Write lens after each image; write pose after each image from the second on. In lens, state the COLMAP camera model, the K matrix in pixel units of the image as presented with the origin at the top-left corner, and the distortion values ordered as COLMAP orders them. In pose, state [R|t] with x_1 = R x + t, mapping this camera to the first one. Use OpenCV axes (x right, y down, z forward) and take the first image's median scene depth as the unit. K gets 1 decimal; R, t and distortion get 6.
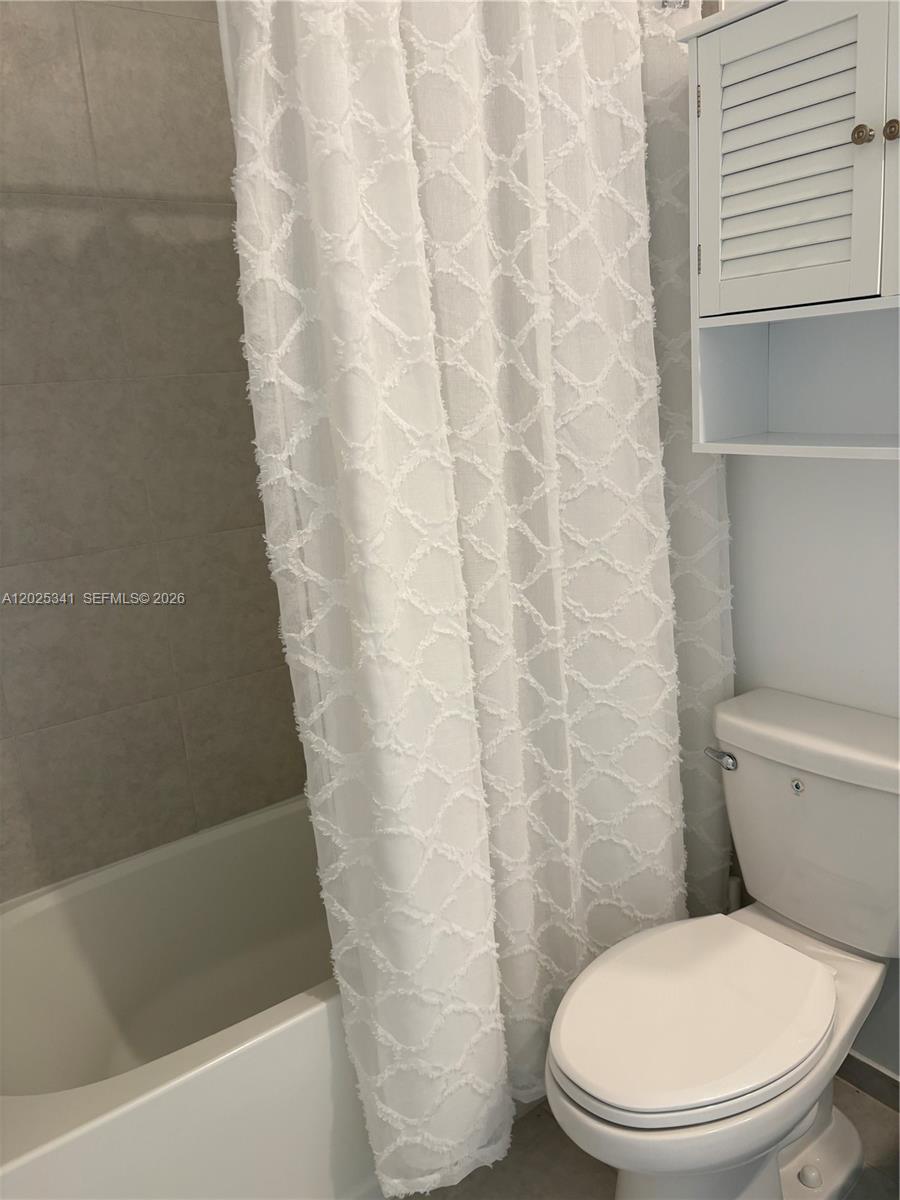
lens RADIAL K [[926.7, 0, 450.6], [0, 926.7, 594.2], [0, 0, 1]] dist [0.011757, 0.001354]
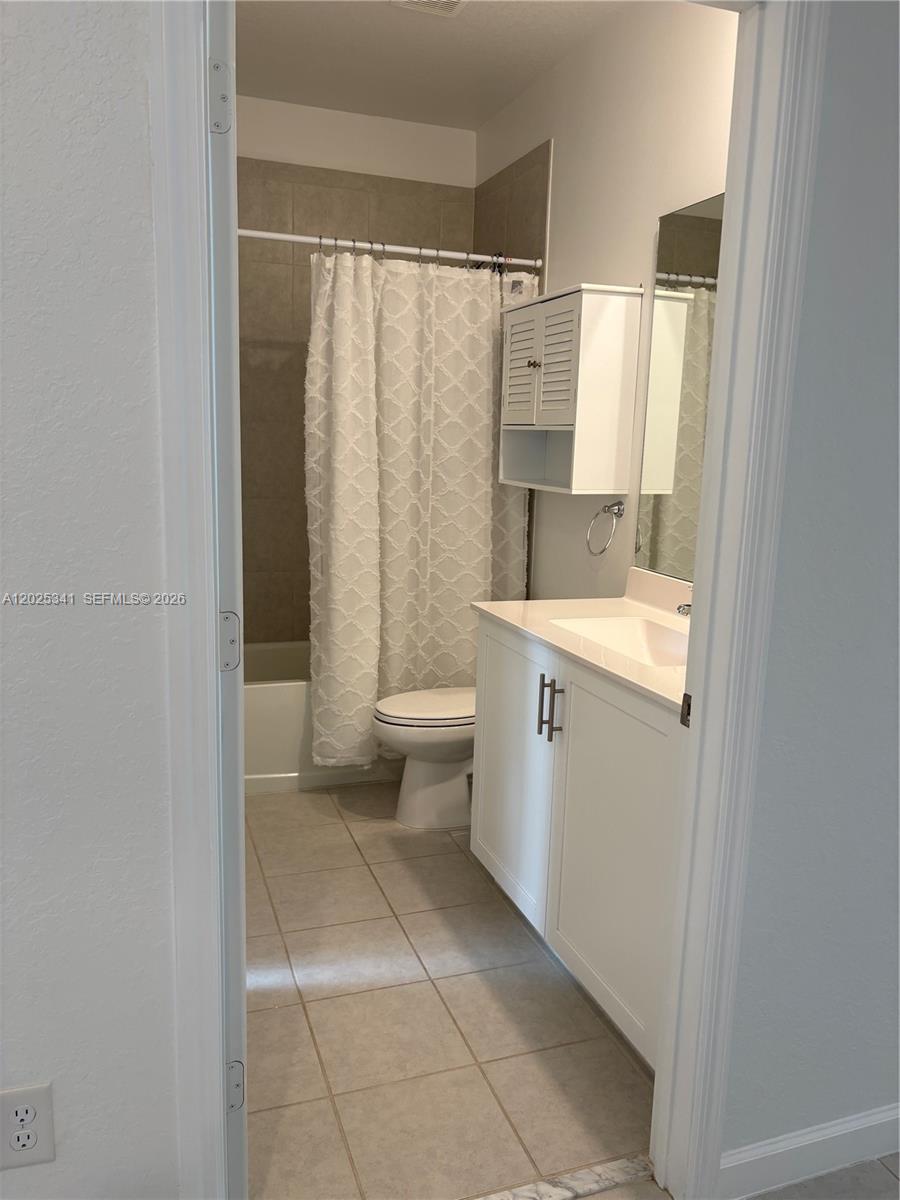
lens RADIAL K [[914.2, 0, 450.0], [0, 914.2, 600.0], [0, 0, 1]] dist [0.035409, -0.045883]
pose [[0.947963, 0.158330, -0.276221, 0.891056], [-0.169973, 0.985274, -0.018571, 0.212737], [0.269213, 0.064555, 0.960915, -1.284531]]
